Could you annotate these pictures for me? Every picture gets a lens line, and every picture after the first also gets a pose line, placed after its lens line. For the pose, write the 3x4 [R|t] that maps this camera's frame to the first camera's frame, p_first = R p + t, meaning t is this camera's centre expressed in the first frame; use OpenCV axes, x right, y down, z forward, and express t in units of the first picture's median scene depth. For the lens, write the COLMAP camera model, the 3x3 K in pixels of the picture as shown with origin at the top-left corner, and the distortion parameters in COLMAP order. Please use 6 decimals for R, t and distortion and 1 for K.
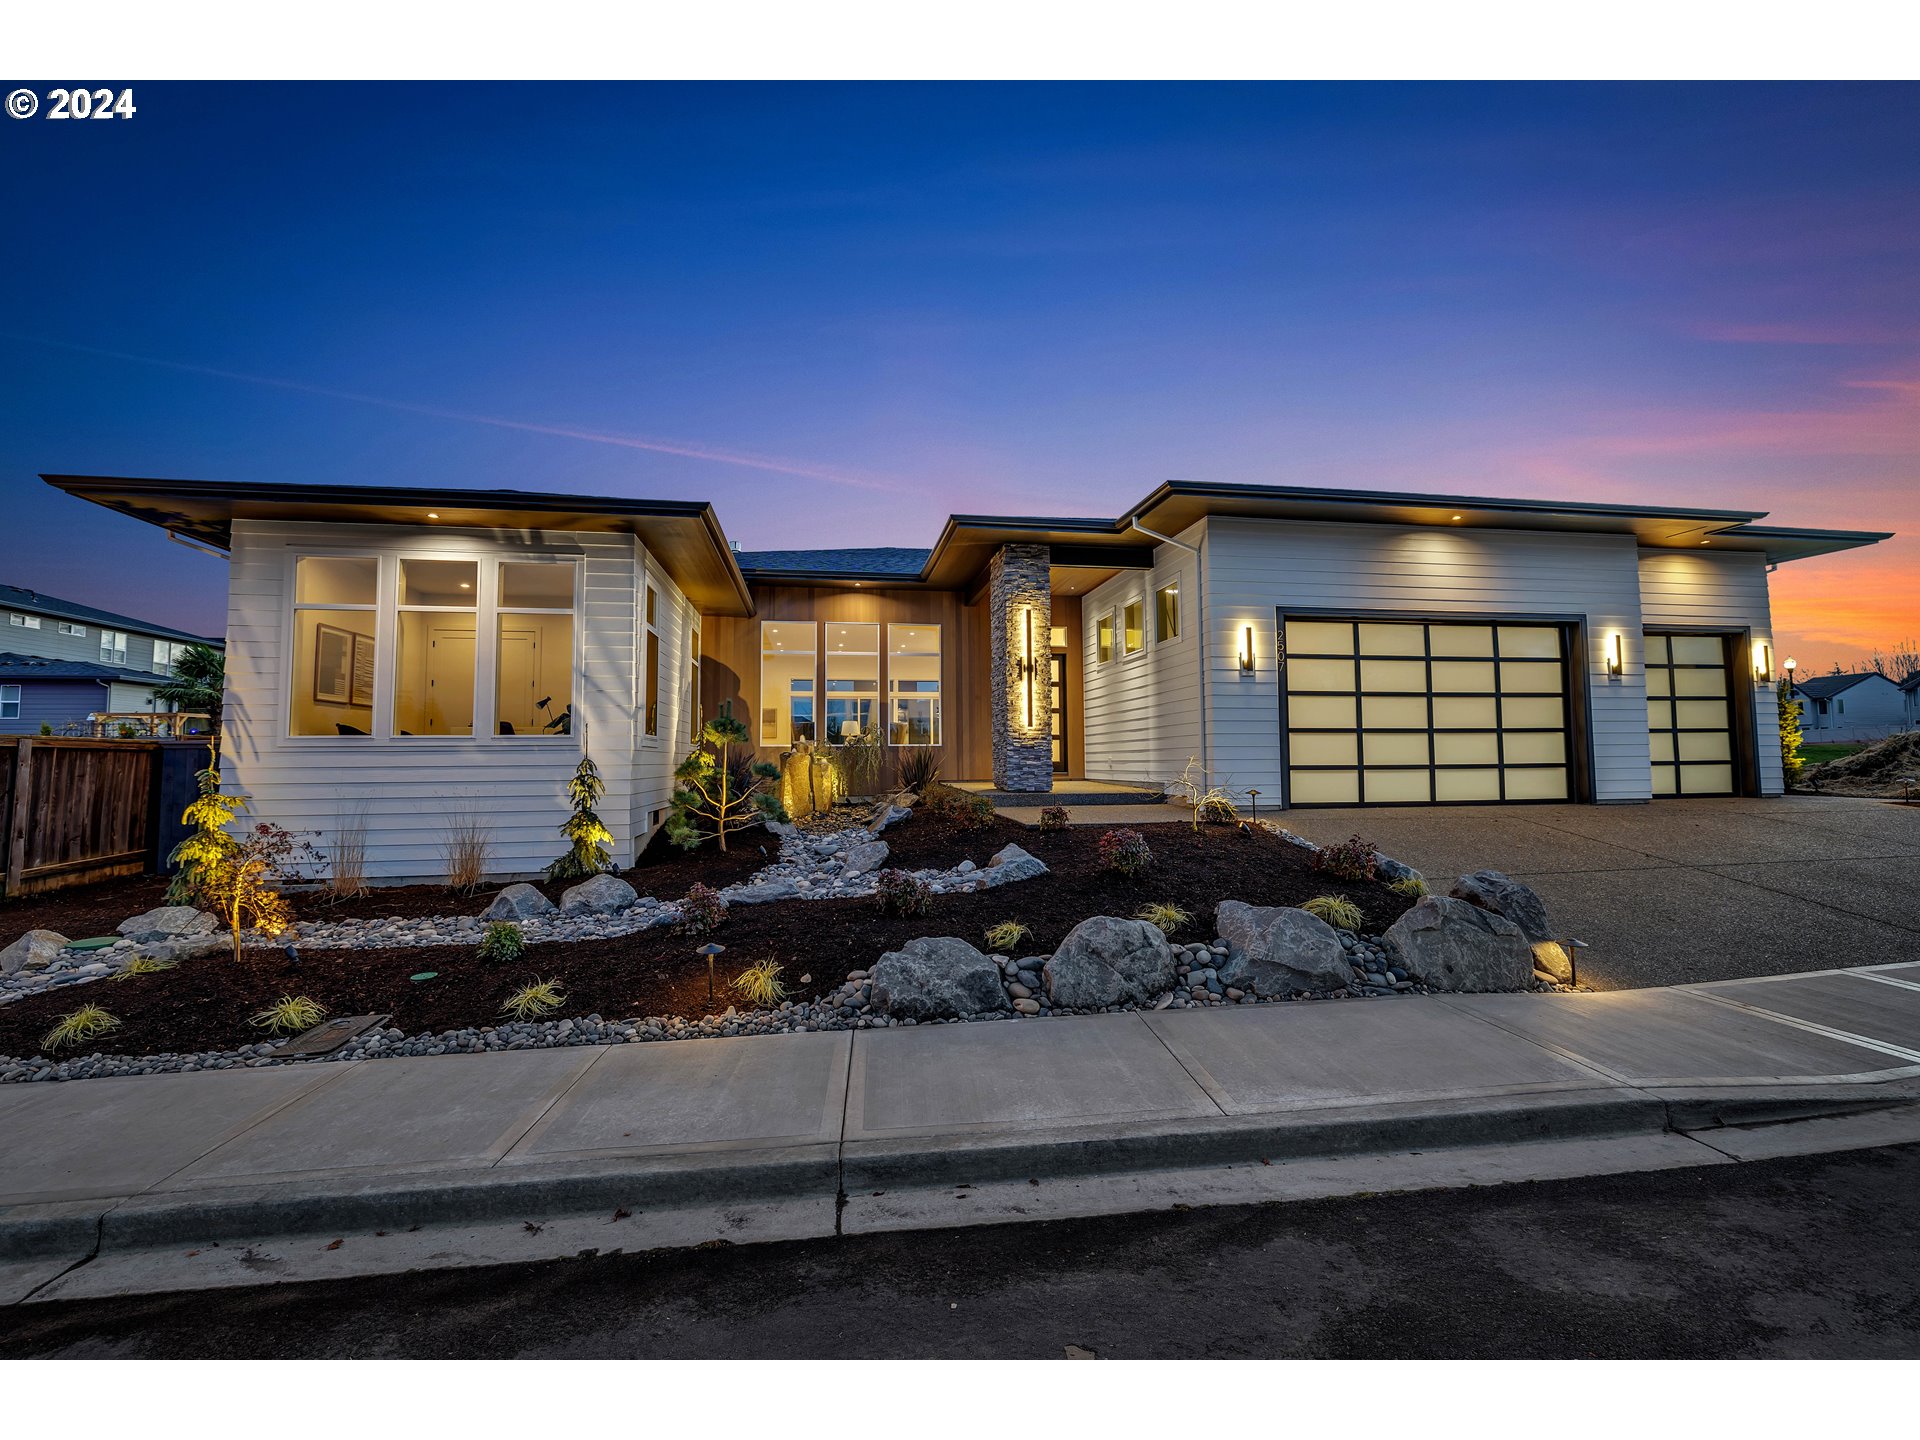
lens RADIAL K [[809.2, 0, 960.0], [0, 809.2, 720.0], [0, 0, 1]] dist [0.000939, 0.000305]
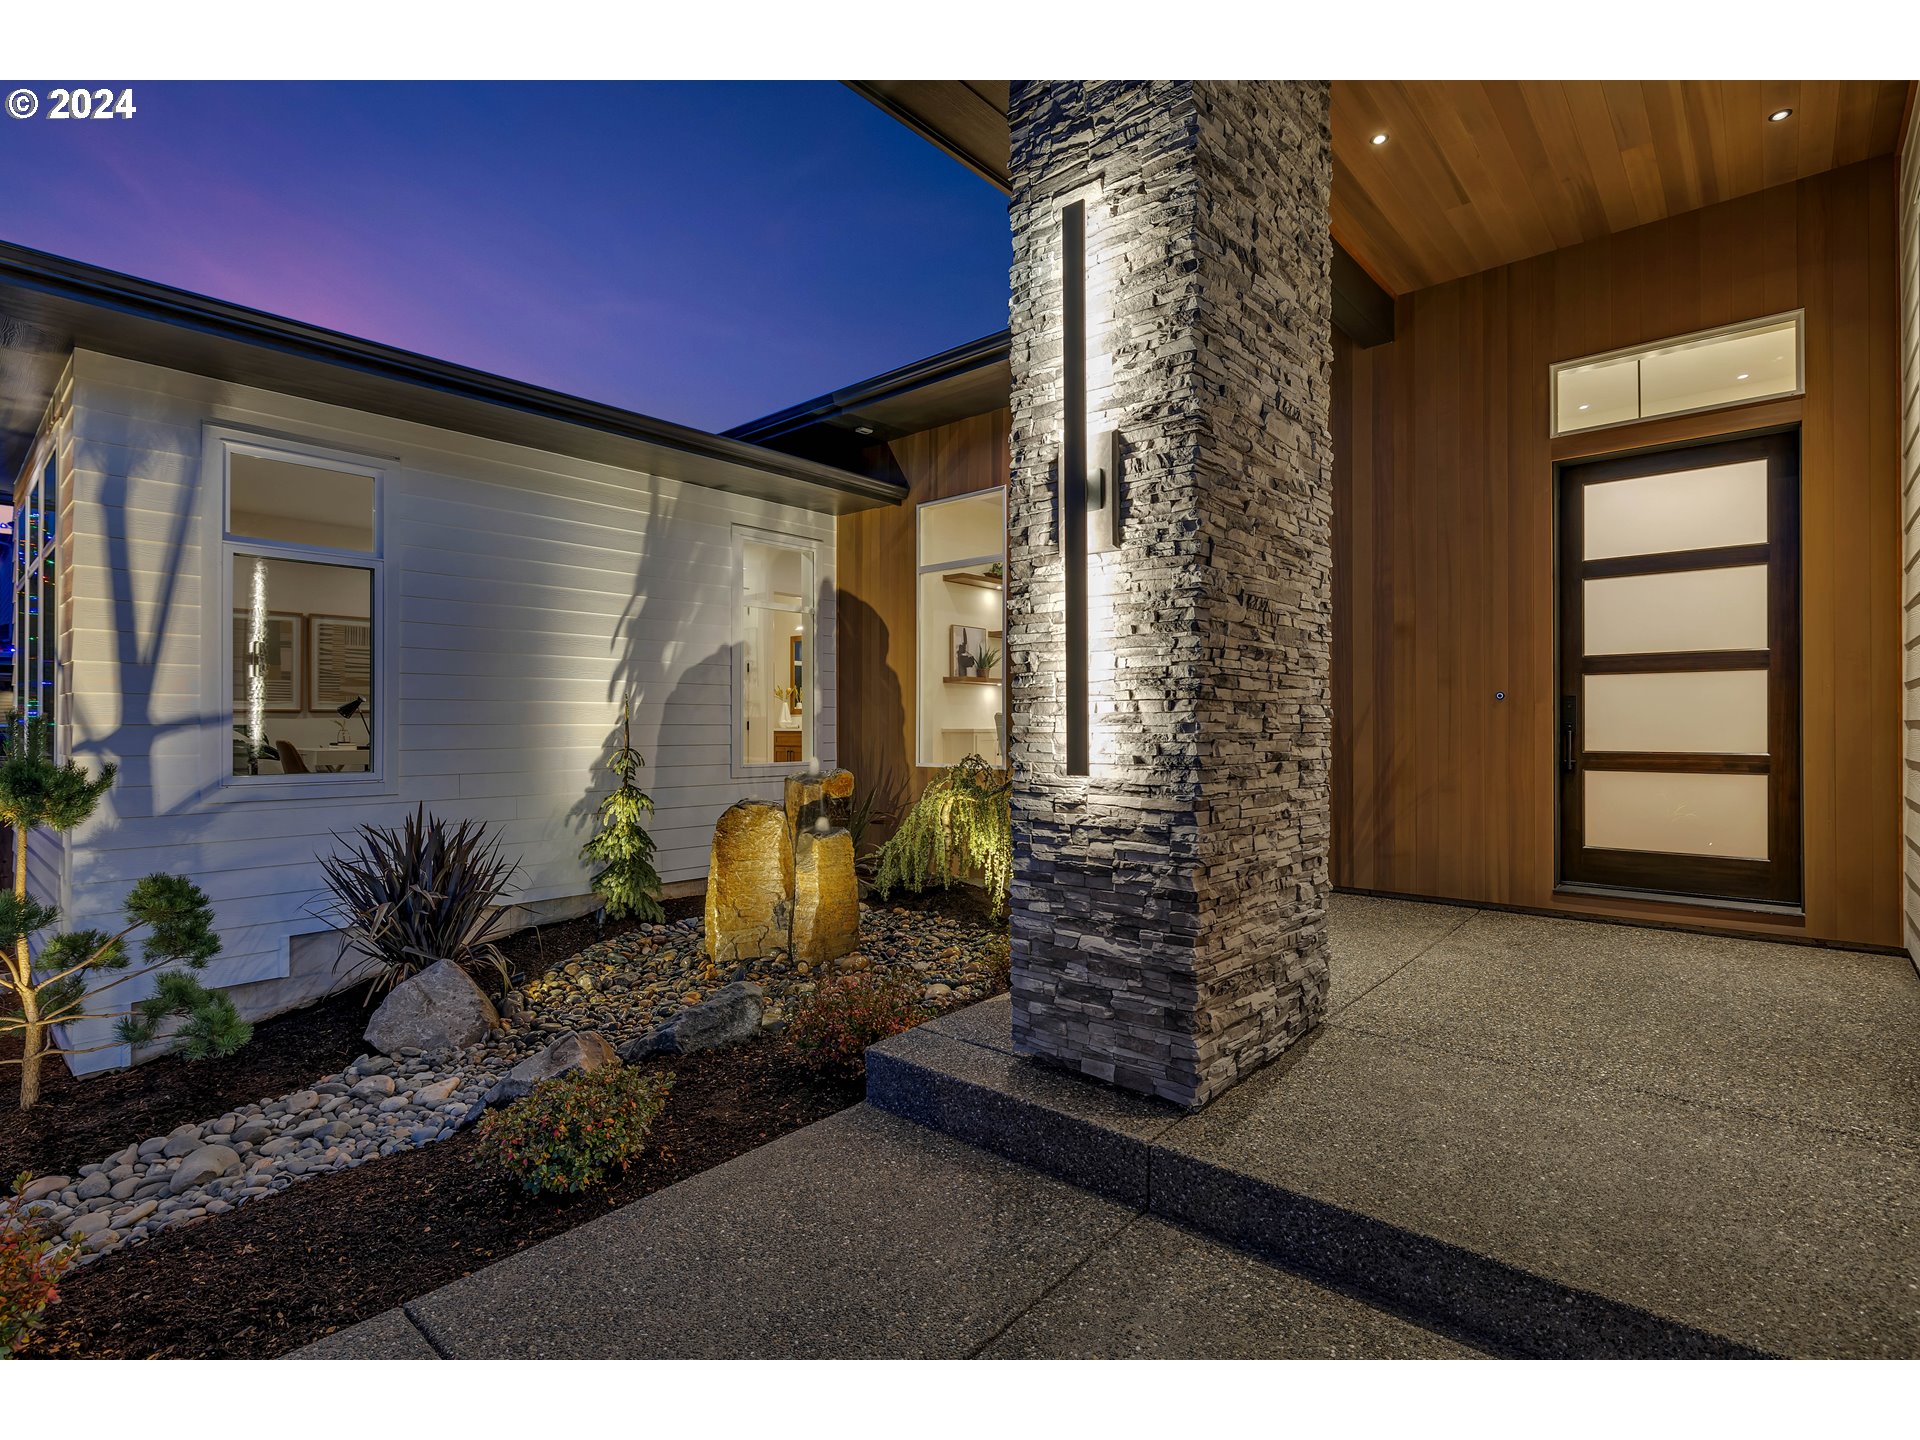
lens RADIAL K [[939.5, 0, 960.0], [0, 939.5, 720.0], [0, 0, 1]] dist [0.000389, 0.000291]
pose [[0.627498, -0.000445, -0.778618, 0.206884], [0.038394, 0.998801, 0.030372, -0.011438], [0.777671, -0.048953, 0.626762, 0.669870]]
